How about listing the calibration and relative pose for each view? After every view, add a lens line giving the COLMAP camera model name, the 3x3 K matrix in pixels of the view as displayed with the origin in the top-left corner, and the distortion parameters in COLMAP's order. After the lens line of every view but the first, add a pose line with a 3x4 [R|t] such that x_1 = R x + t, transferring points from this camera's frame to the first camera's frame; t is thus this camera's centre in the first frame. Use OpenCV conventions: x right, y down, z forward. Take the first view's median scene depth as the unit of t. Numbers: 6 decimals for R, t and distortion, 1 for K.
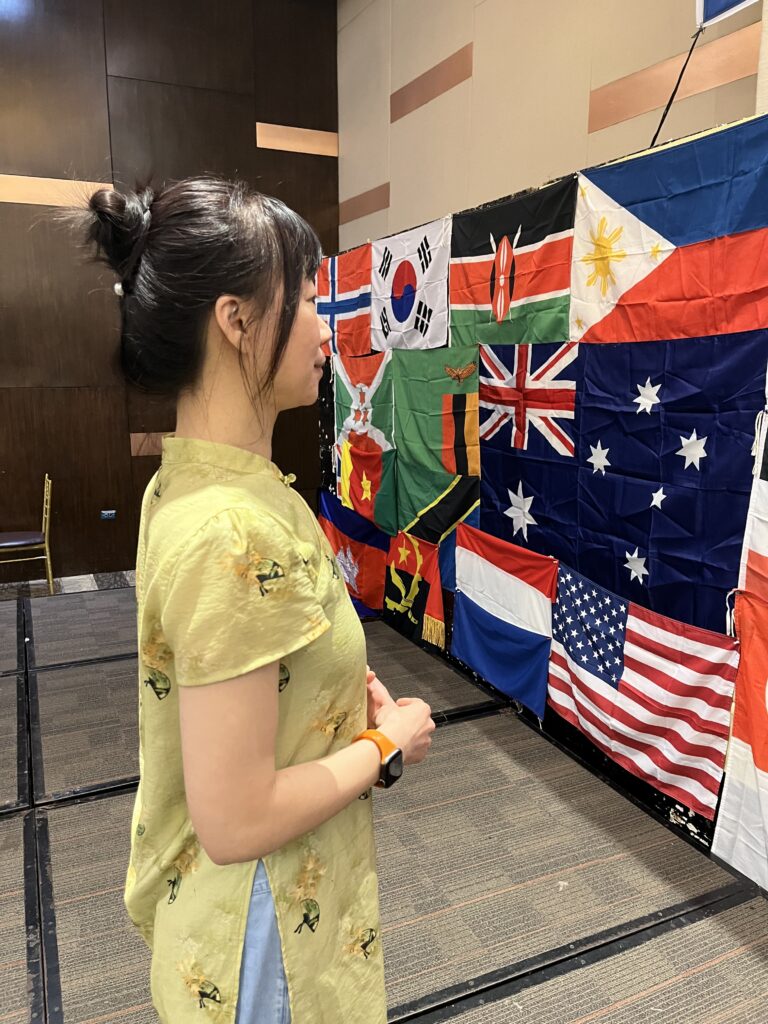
lens RADIAL K [[775.9, 0, 385.8], [0, 775.9, 516.1], [0, 0, 1]] dist [0.036875, -0.007075]
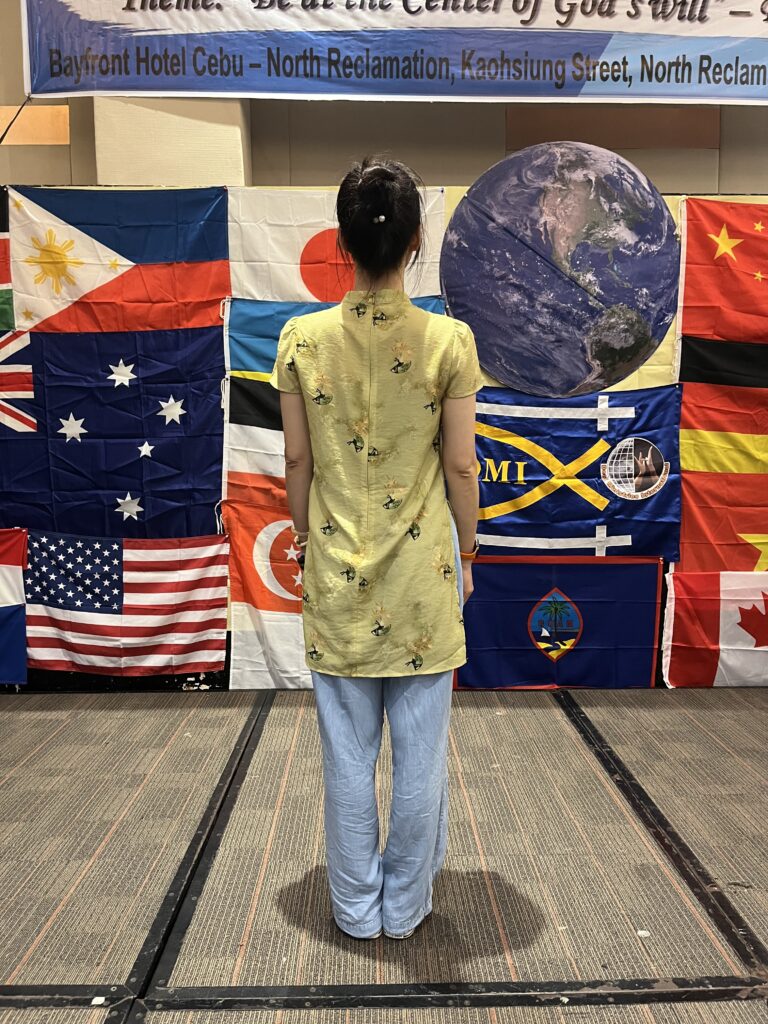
lens RADIAL K [[775.9, 0, 385.5], [0, 775.9, 512.5], [0, 0, 1]] dist [0.036875, -0.007075]
pose [[0.415713, -0.102933, 0.903652, -0.653118], [0.189844, 0.981509, 0.024467, 0.120308], [-0.889462, 0.161381, 0.427568, 0.083111]]
